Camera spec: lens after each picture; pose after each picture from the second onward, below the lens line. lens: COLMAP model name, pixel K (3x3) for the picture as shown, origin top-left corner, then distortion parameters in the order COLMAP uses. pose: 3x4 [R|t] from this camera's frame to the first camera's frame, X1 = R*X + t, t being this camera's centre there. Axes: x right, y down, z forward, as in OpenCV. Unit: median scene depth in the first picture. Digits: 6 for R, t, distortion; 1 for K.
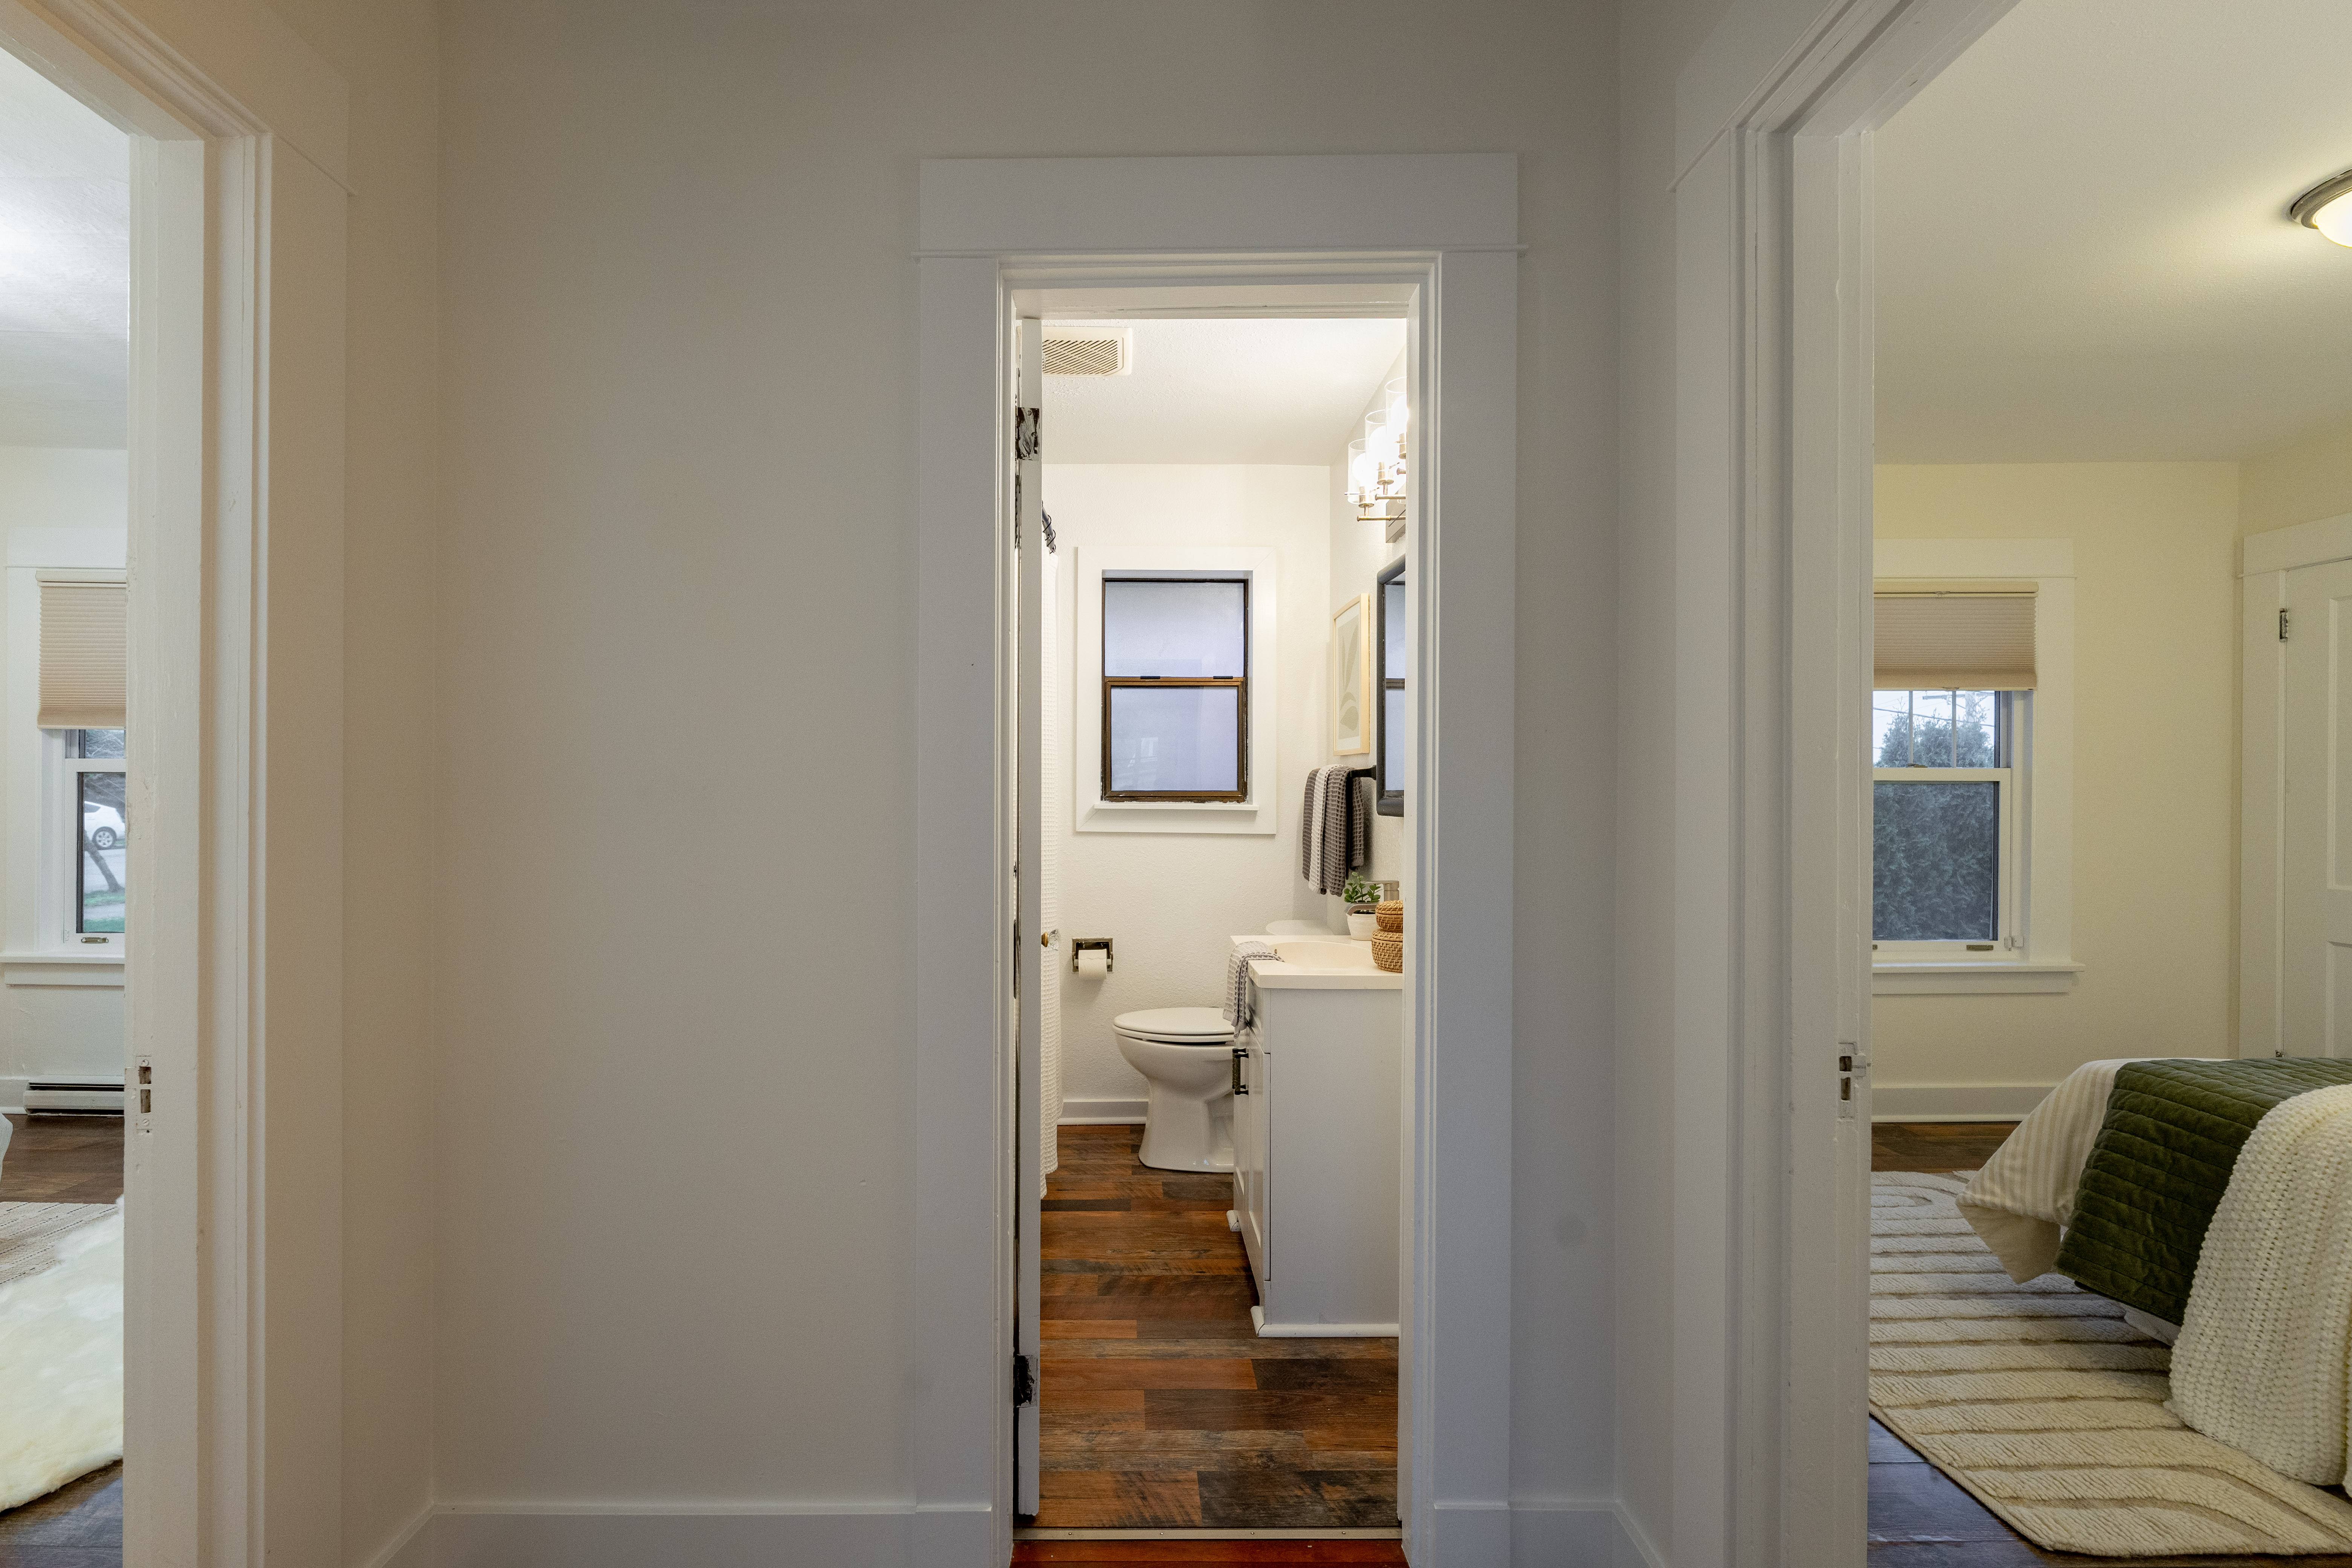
lens RADIAL K [[941.7, 0, 1179.8], [0, 941.7, 791.5], [0, 0, 1]] dist [-0.000046, -0.000115]
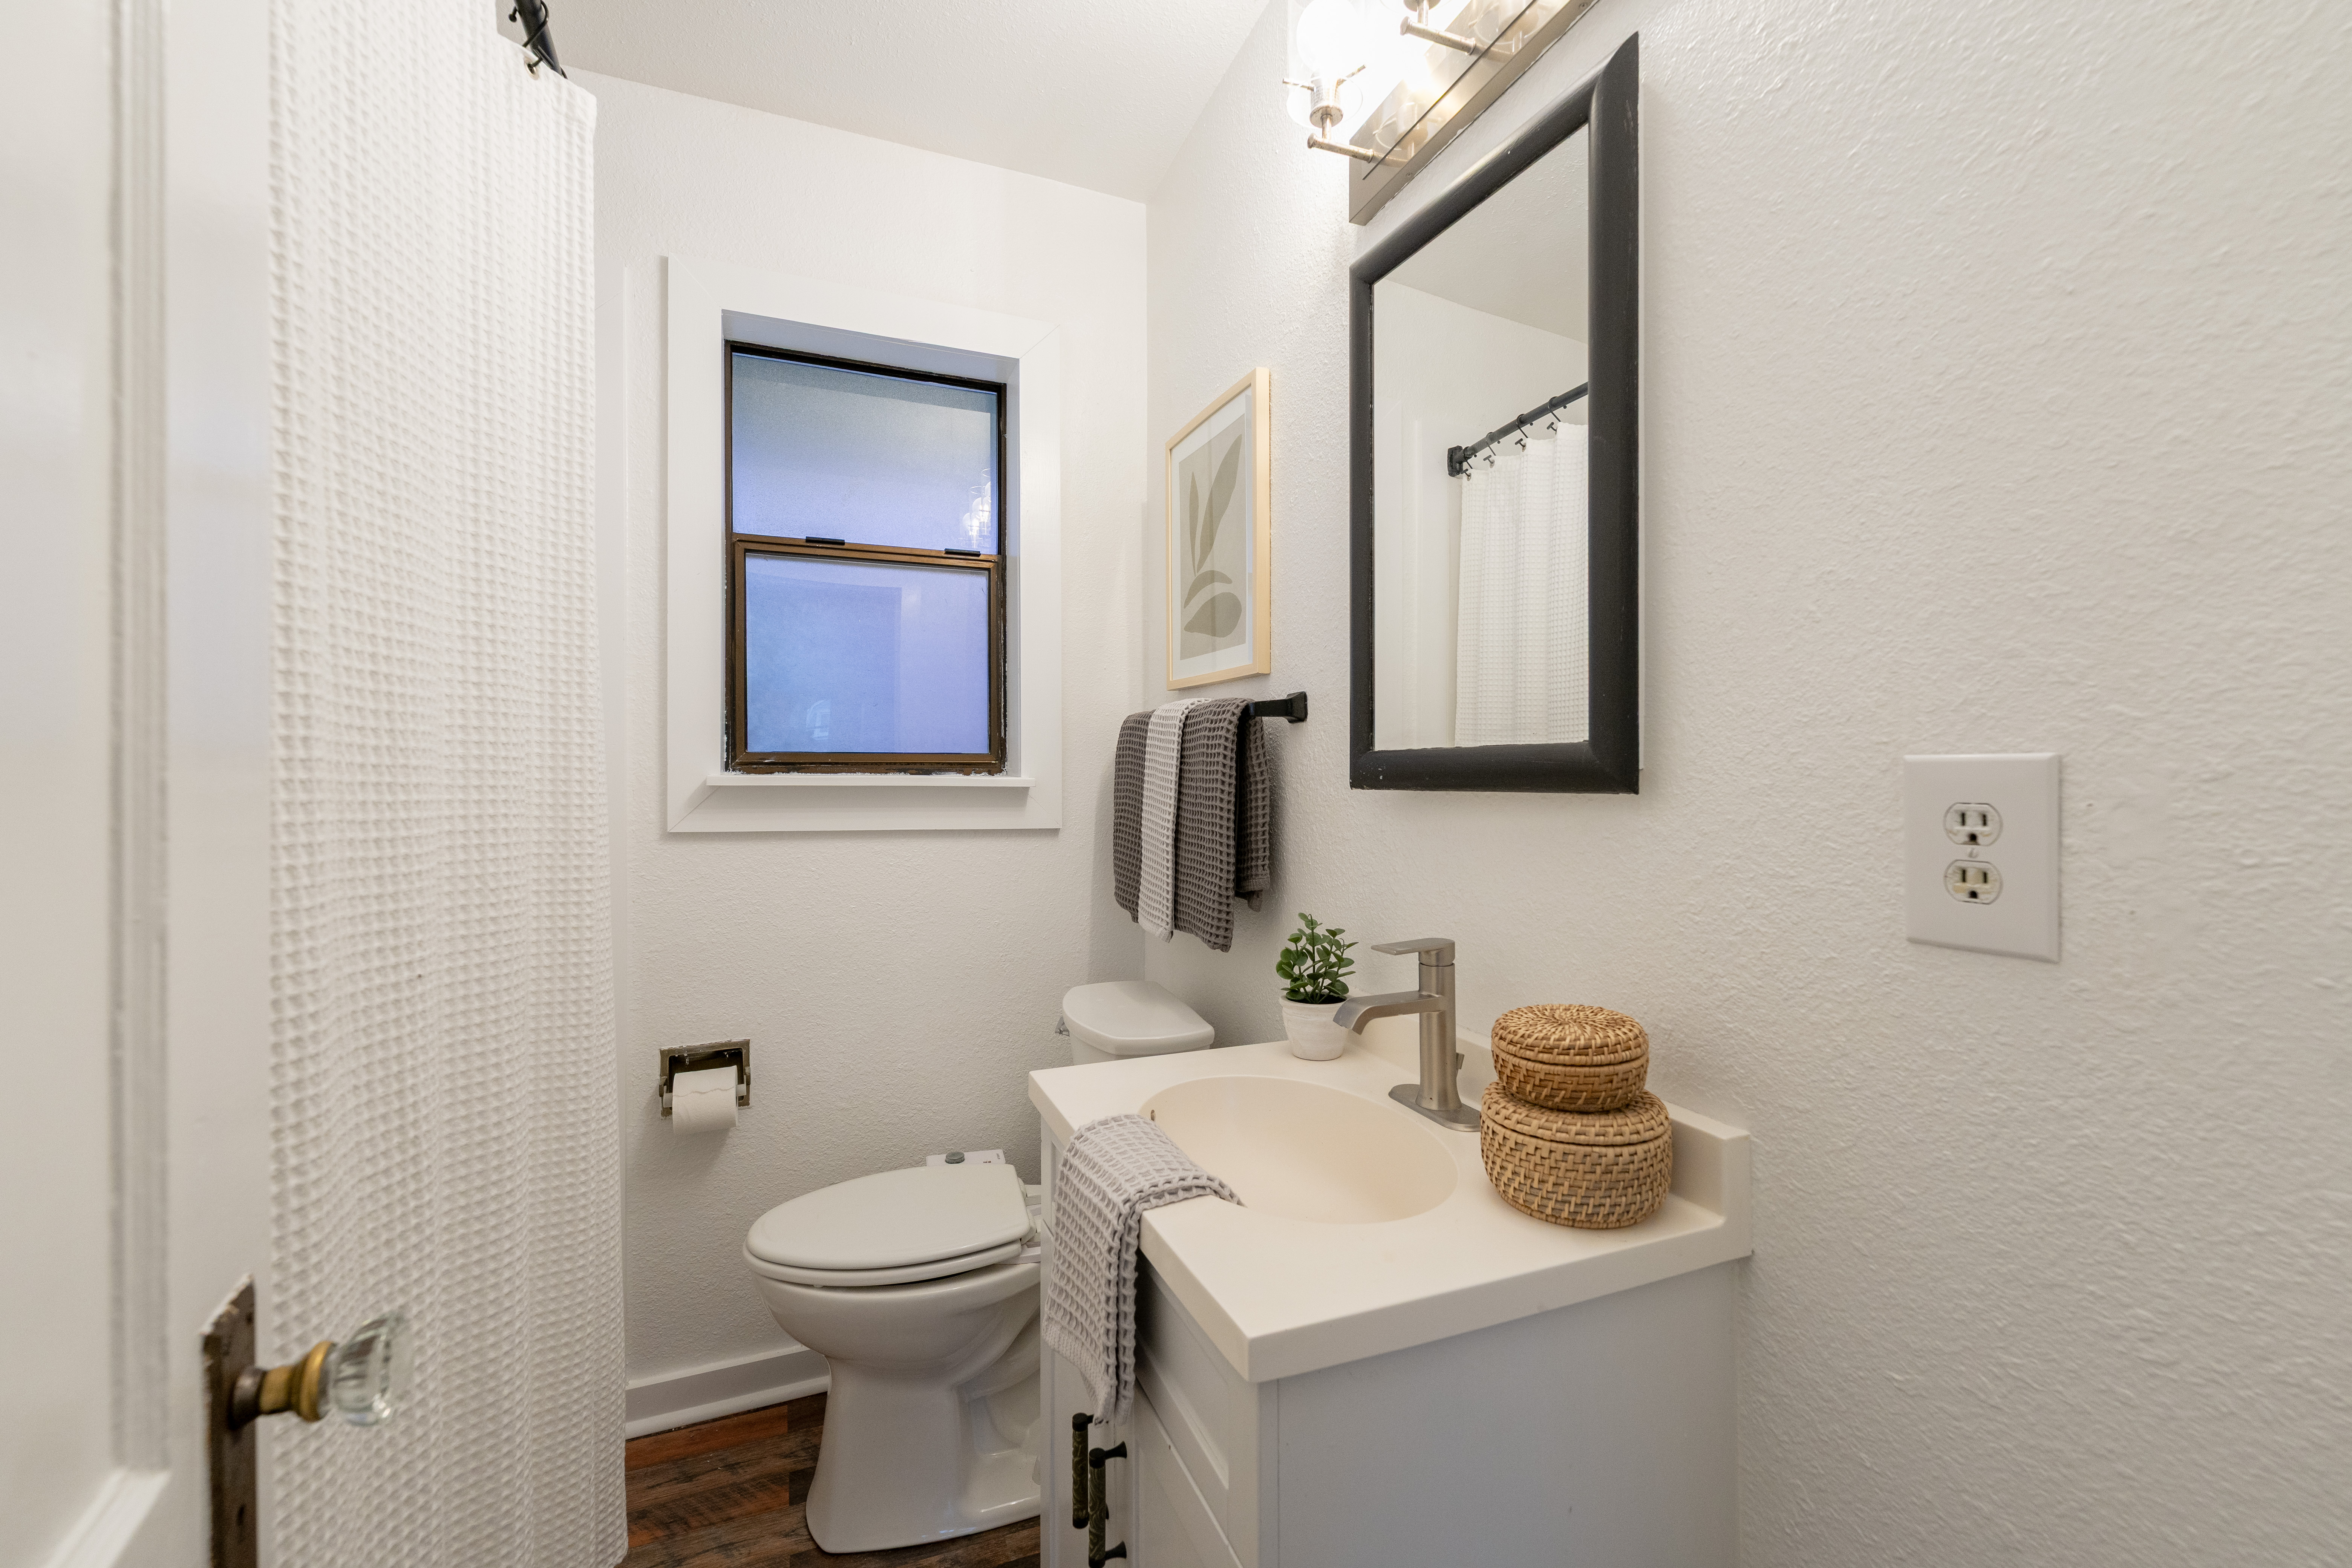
lens RADIAL K [[966.9, 0, 1164.1], [0, 966.9, 774.8], [0, 0, 1]] dist [0.000039, 0.000023]
pose [[0.950817, -0.003364, 0.309734, -0.019280], [0.002256, 0.999990, 0.003937, 0.010450], [-0.309744, -0.003044, 0.950815, 0.424340]]
